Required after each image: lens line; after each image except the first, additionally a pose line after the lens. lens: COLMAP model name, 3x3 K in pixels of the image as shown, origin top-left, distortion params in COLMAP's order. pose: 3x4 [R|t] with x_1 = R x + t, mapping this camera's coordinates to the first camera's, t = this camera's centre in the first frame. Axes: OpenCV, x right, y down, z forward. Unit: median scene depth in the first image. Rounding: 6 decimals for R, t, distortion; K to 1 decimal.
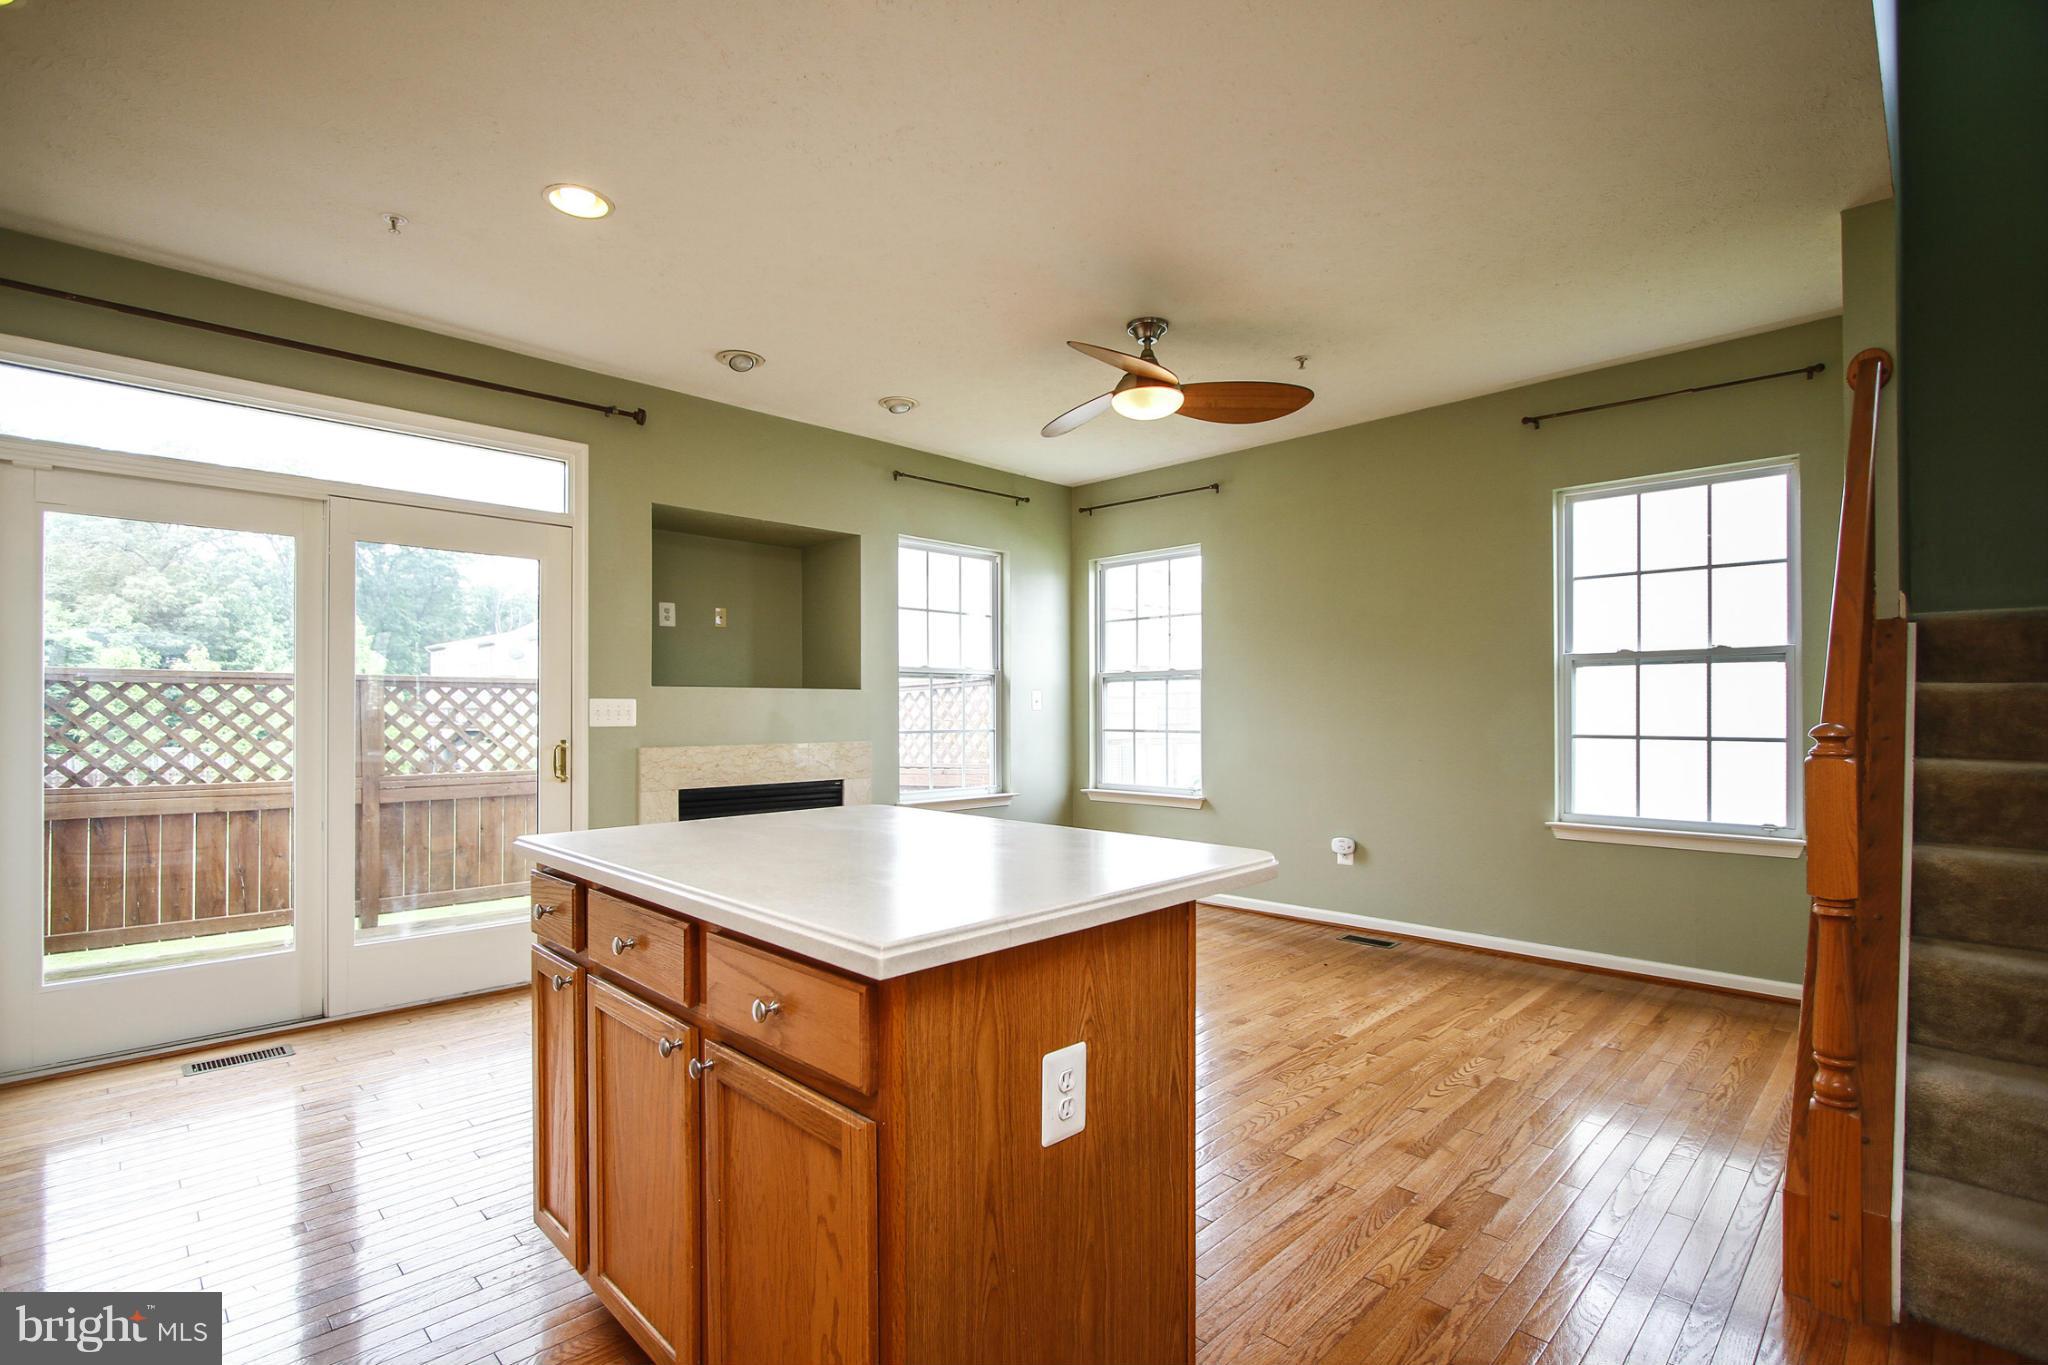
lens RADIAL K [[939.9, 0, 1022.4], [0, 939.9, 709.2], [0, 0, 1]] dist [-0.014177, 0.000894]
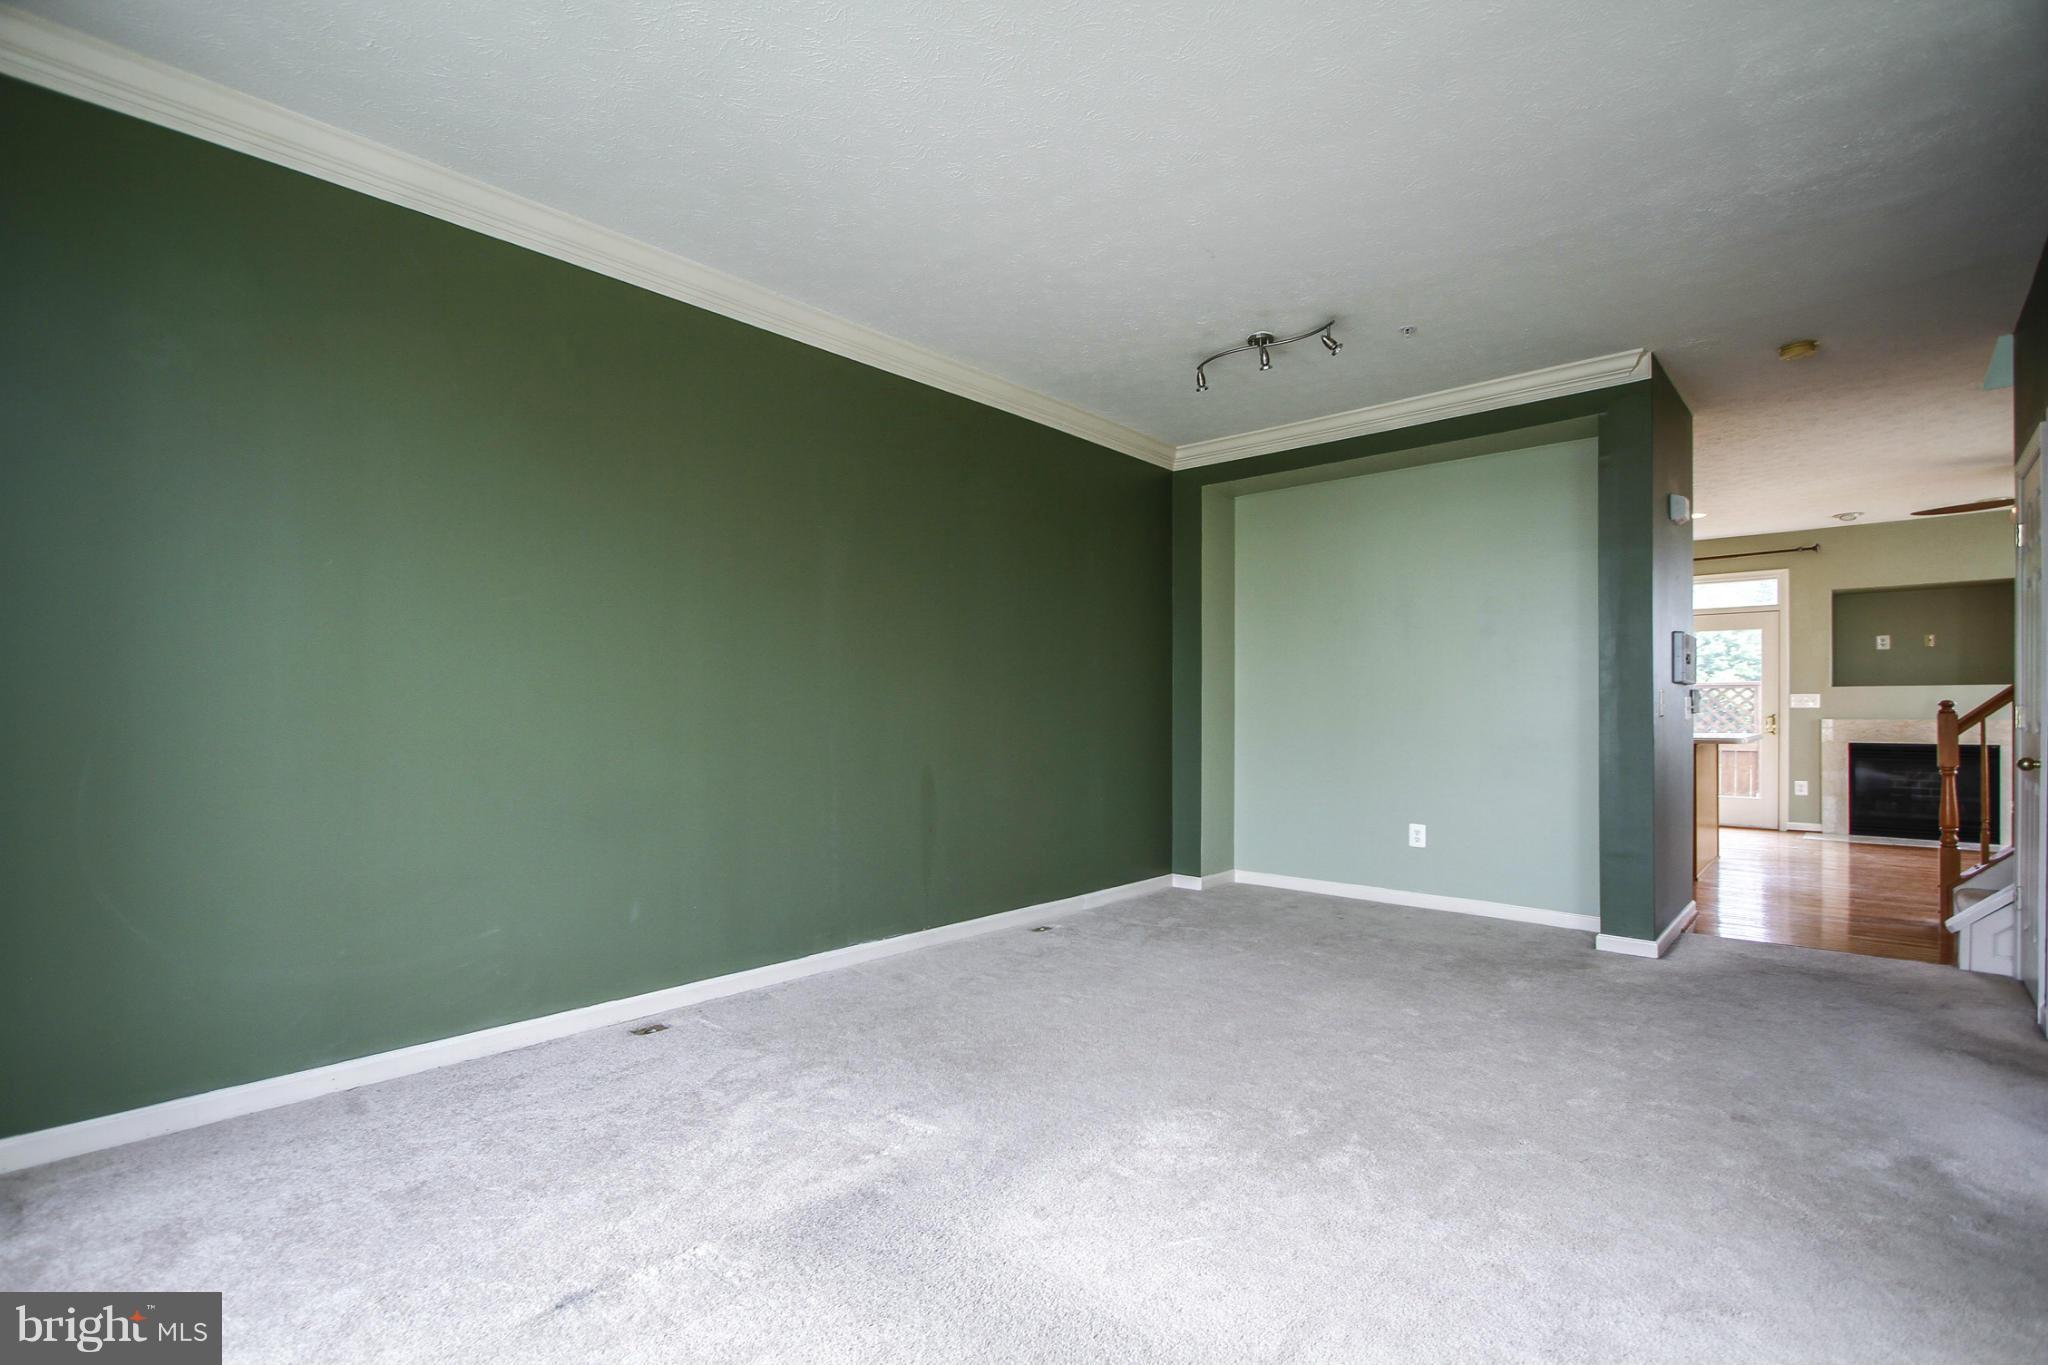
lens RADIAL K [[939.9, 0, 1022.4], [0, 939.9, 709.2], [0, 0, 1]] dist [-0.014177, 0.000894]
pose [[0.044250, 0.000642, -0.999020, 1.416592], [-0.001011, 0.999999, 0.000597, 0.021377], [0.999020, 0.000984, 0.044250, -0.715435]]
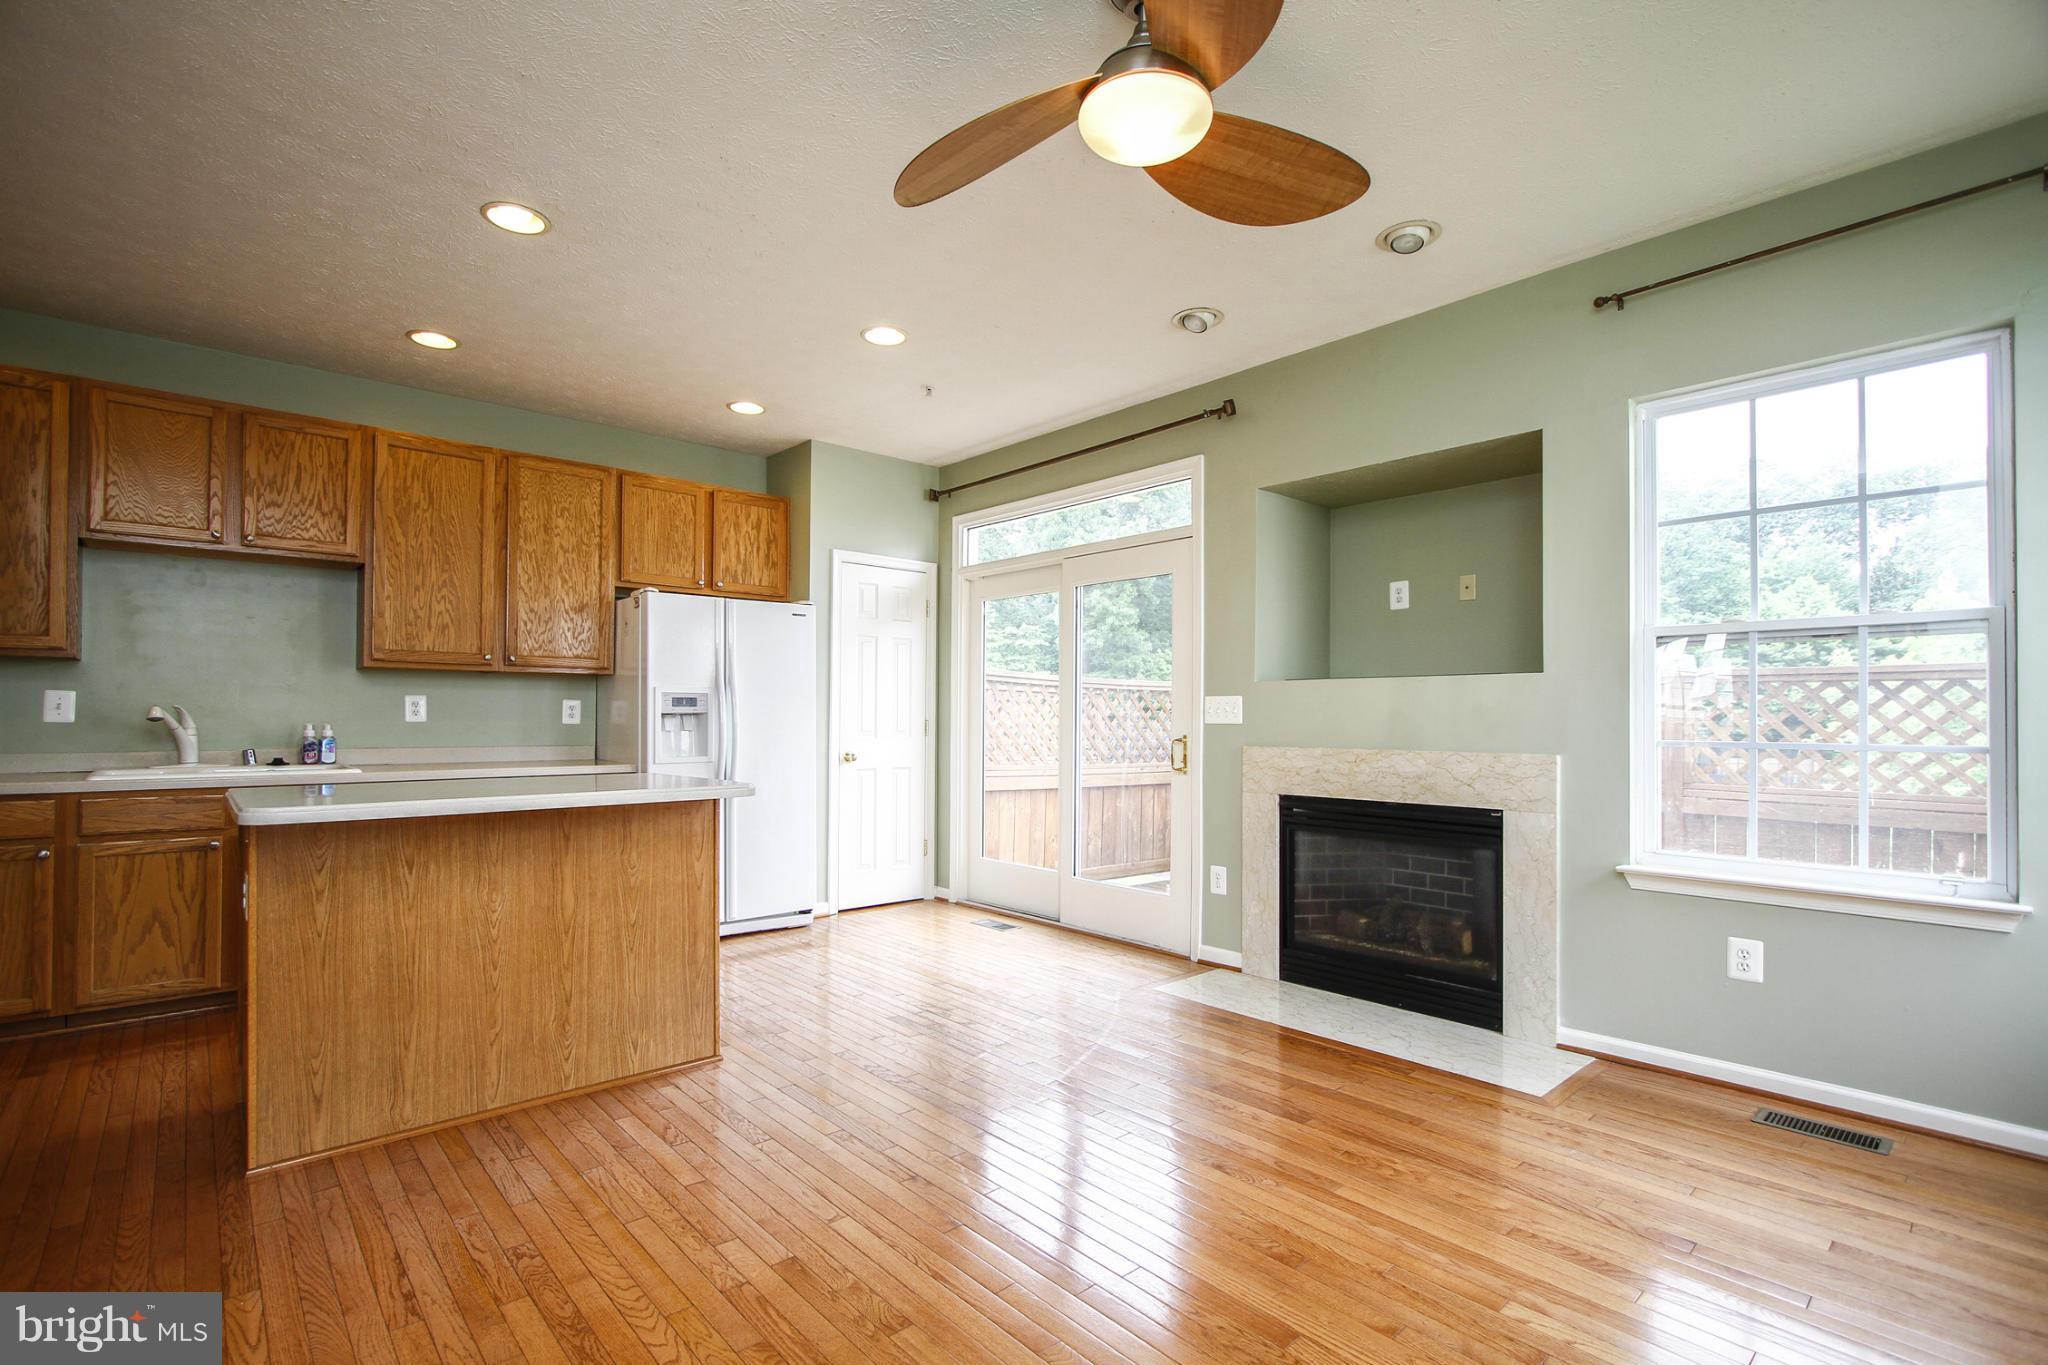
lens RADIAL K [[939.9, 0, 1022.4], [0, 939.9, 709.2], [0, 0, 1]] dist [-0.014177, 0.000894]
pose [[-0.053730, -0.008764, -0.998517, 0.572122], [-0.003162, 0.999958, -0.008607, 0.012213], [0.998551, 0.002695, -0.053755, 0.822075]]
